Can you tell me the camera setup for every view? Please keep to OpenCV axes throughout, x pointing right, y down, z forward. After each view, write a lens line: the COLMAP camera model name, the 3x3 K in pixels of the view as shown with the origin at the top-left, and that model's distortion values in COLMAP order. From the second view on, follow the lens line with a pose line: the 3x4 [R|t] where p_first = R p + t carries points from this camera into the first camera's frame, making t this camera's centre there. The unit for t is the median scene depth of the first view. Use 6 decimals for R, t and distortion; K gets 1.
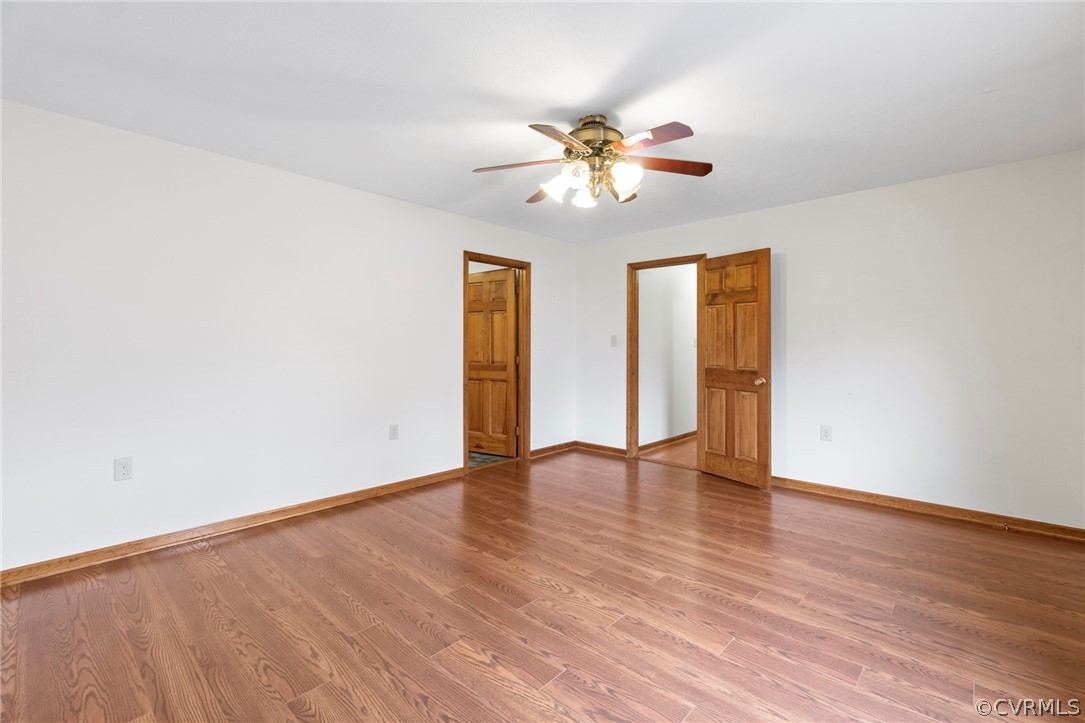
lens RADIAL K [[476.8, 0, 543.2], [0, 476.8, 347.4], [0, 0, 1]] dist [0.000880, 0.000396]
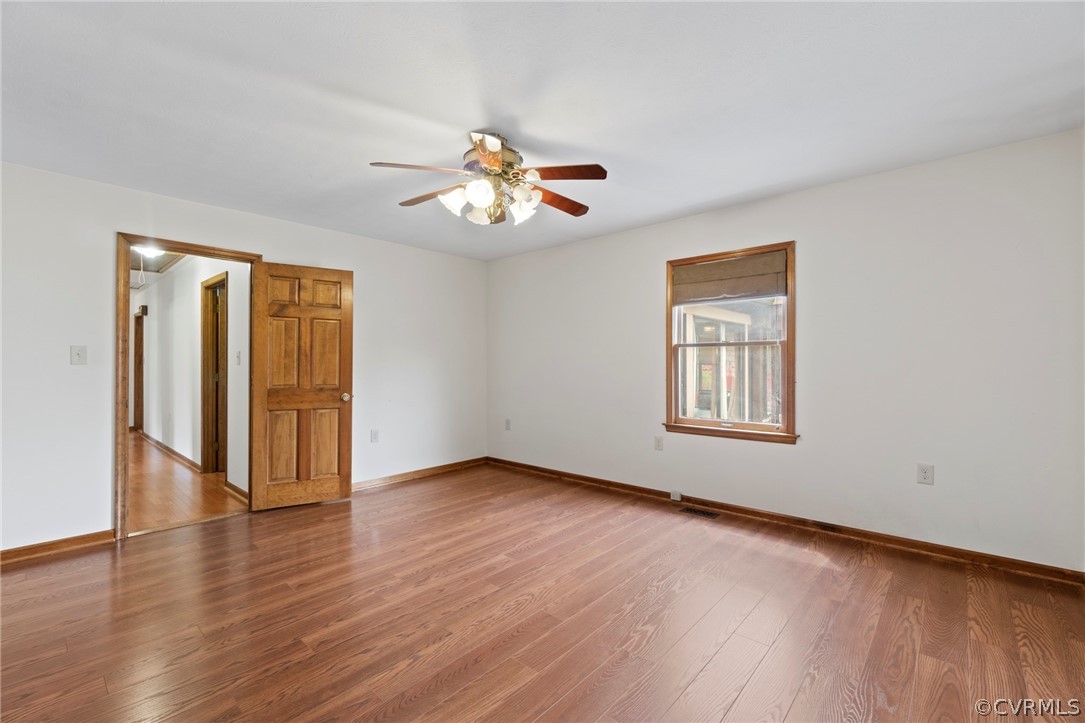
lens RADIAL K [[467.8, 0, 540.5], [0, 467.8, 362.7], [0, 0, 1]] dist [-0.002238, -0.000034]
pose [[-0.011328, 0.001383, 0.999935, -0.847602], [0.004224, 0.999990, -0.001335, -0.001385], [-0.999927, 0.004208, -0.011334, 0.852442]]
